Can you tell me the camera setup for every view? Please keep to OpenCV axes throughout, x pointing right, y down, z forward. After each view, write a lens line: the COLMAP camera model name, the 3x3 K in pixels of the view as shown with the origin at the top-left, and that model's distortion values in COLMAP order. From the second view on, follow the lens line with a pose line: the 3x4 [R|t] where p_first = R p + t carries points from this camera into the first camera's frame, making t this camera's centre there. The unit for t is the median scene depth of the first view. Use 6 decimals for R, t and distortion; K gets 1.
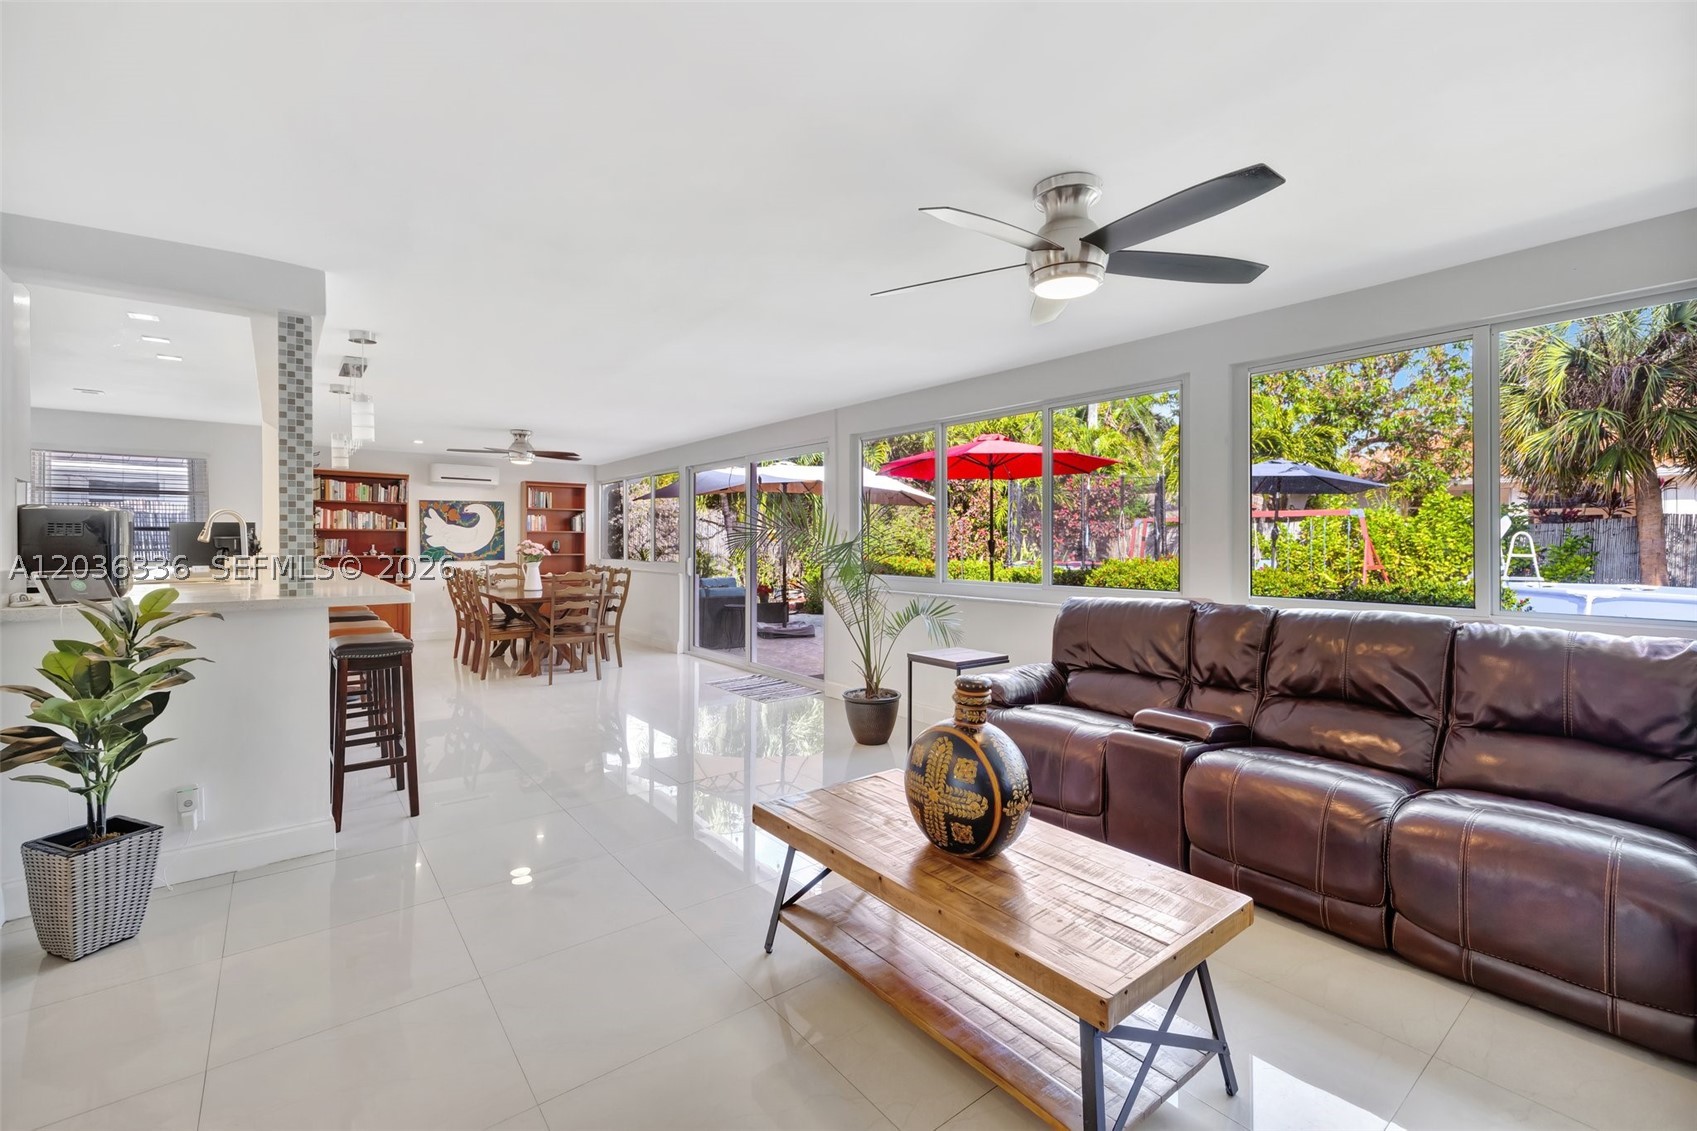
lens RADIAL K [[723.7, 0, 852.1], [0, 723.7, 552.9], [0, 0, 1]] dist [-0.002218, -0.000102]
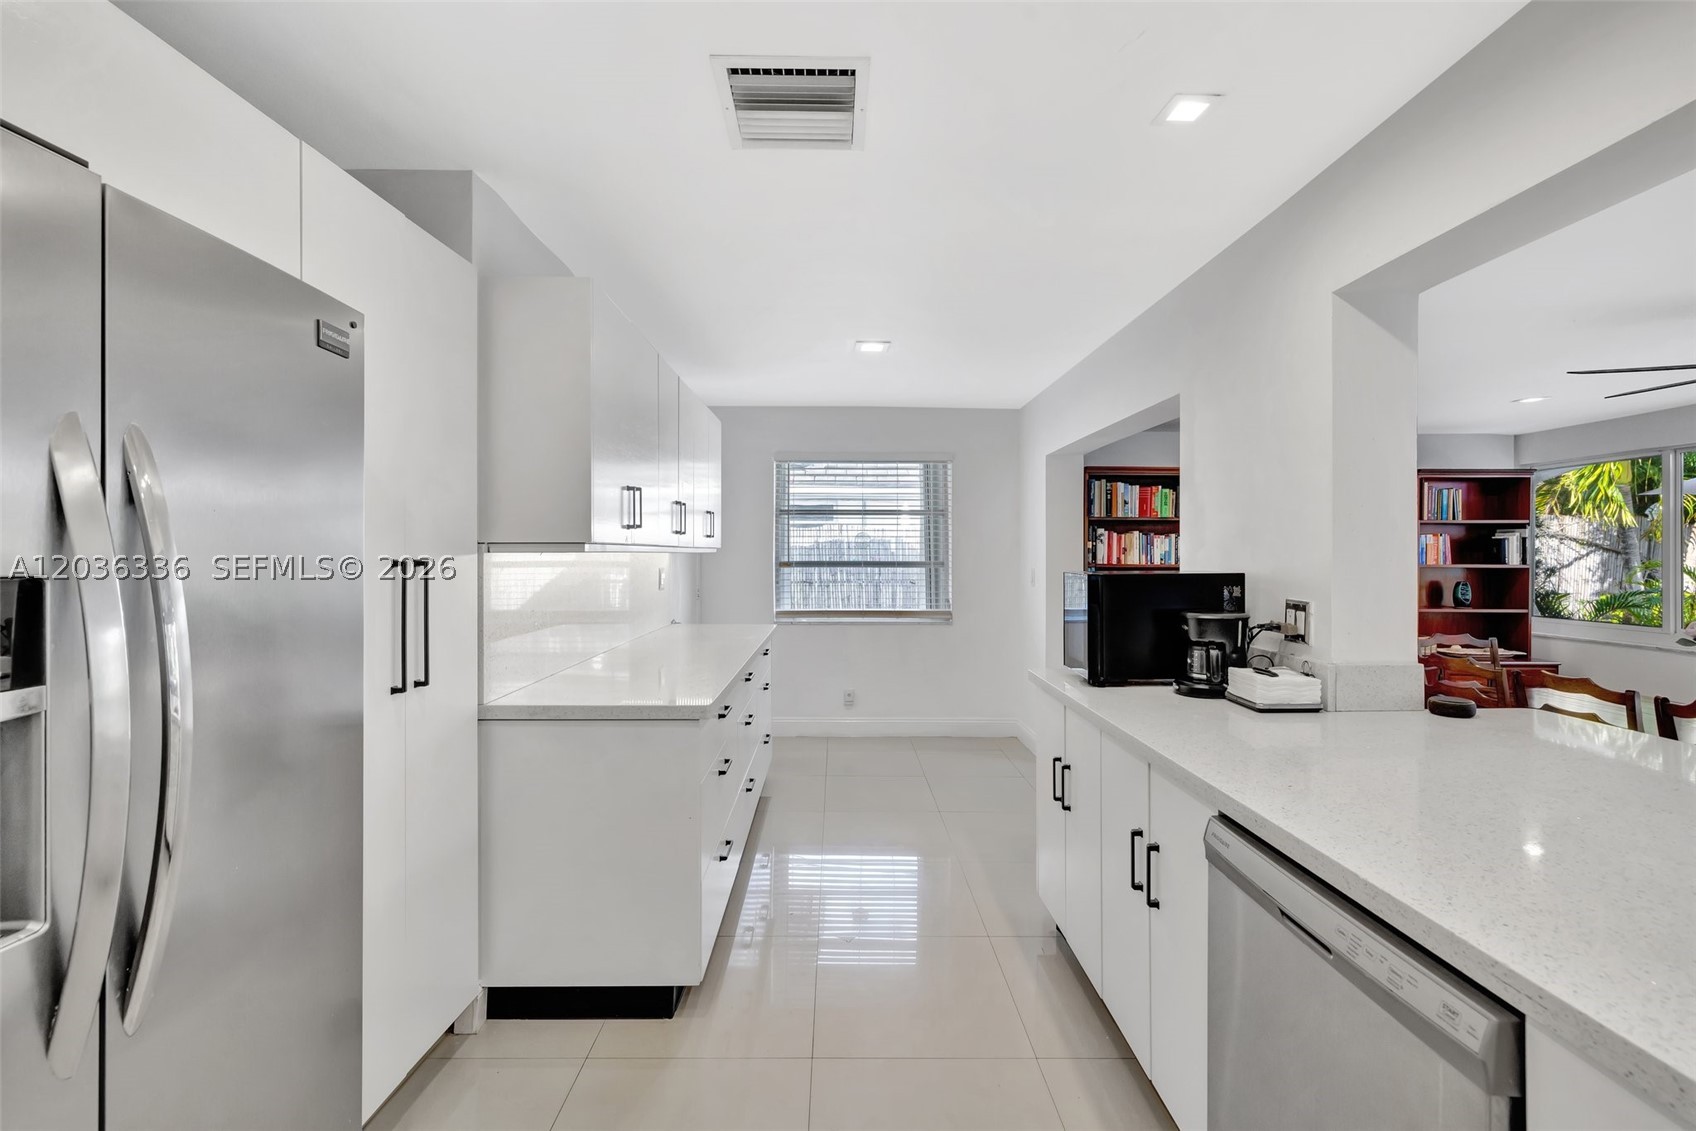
lens RADIAL K [[723.3, 0, 843.7], [0, 723.3, 560.5], [0, 0, 1]] dist [-0.002218, -0.000102]
pose [[0.792125, 0.006998, -0.610319, -0.531579], [-0.010344, 0.999945, -0.001960, -0.033236], [0.610271, 0.007866, 0.792154, 0.388830]]
